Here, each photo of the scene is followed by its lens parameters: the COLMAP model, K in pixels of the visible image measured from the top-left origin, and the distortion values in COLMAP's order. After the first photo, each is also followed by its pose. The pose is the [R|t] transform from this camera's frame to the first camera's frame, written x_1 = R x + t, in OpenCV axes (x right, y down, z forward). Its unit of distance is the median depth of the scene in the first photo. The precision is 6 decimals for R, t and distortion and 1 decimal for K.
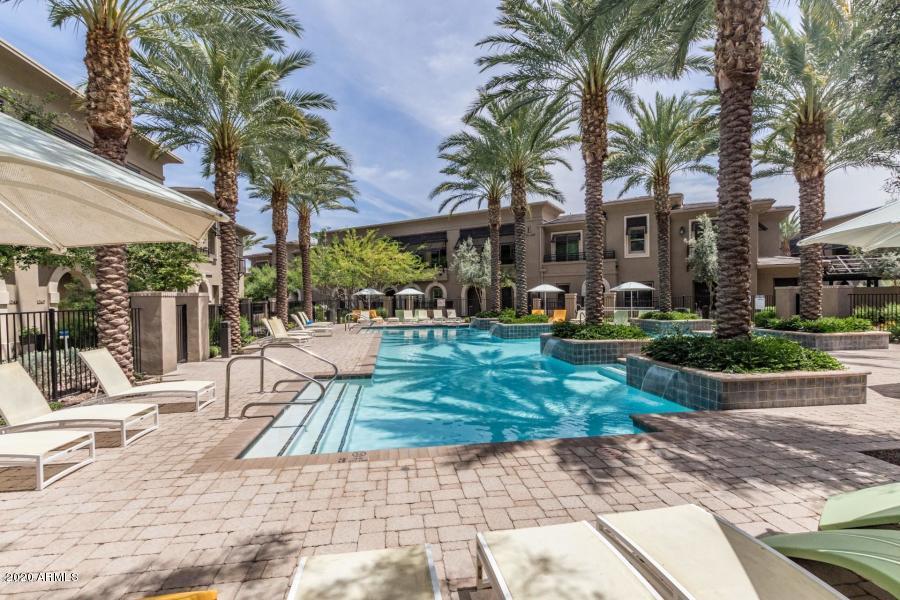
lens RADIAL K [[405.1, 0, 443.3], [0, 405.1, 298.0], [0, 0, 1]] dist [-0.004003, -0.000580]
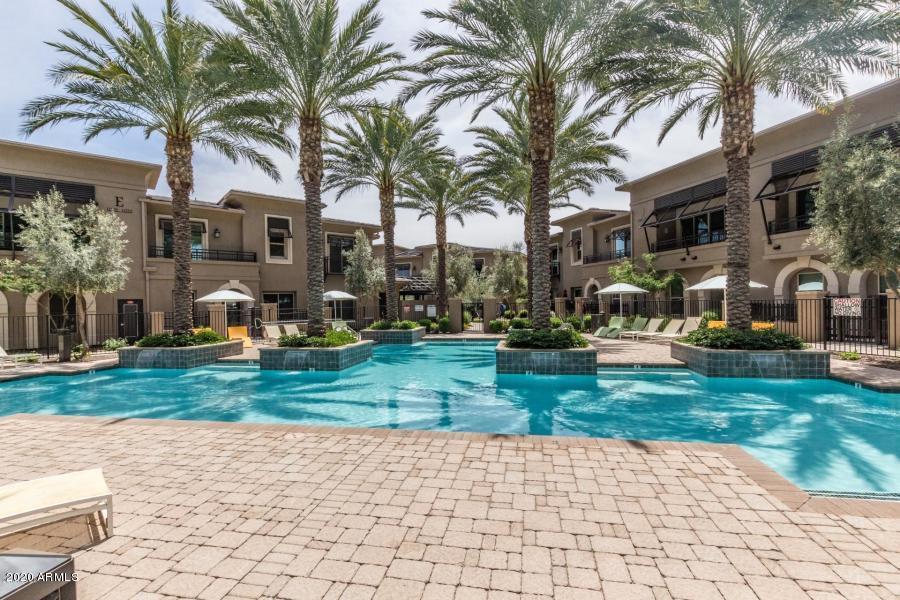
lens RADIAL K [[405.1, 0, 446.3], [0, 405.1, 300.1], [0, 0, 1]] dist [-0.004003, -0.000580]
pose [[0.313239, 0.011403, 0.949606, -0.243086], [0.019803, 0.999632, -0.018536, 0.002853], [-0.949468, 0.024611, 0.312898, 0.379425]]
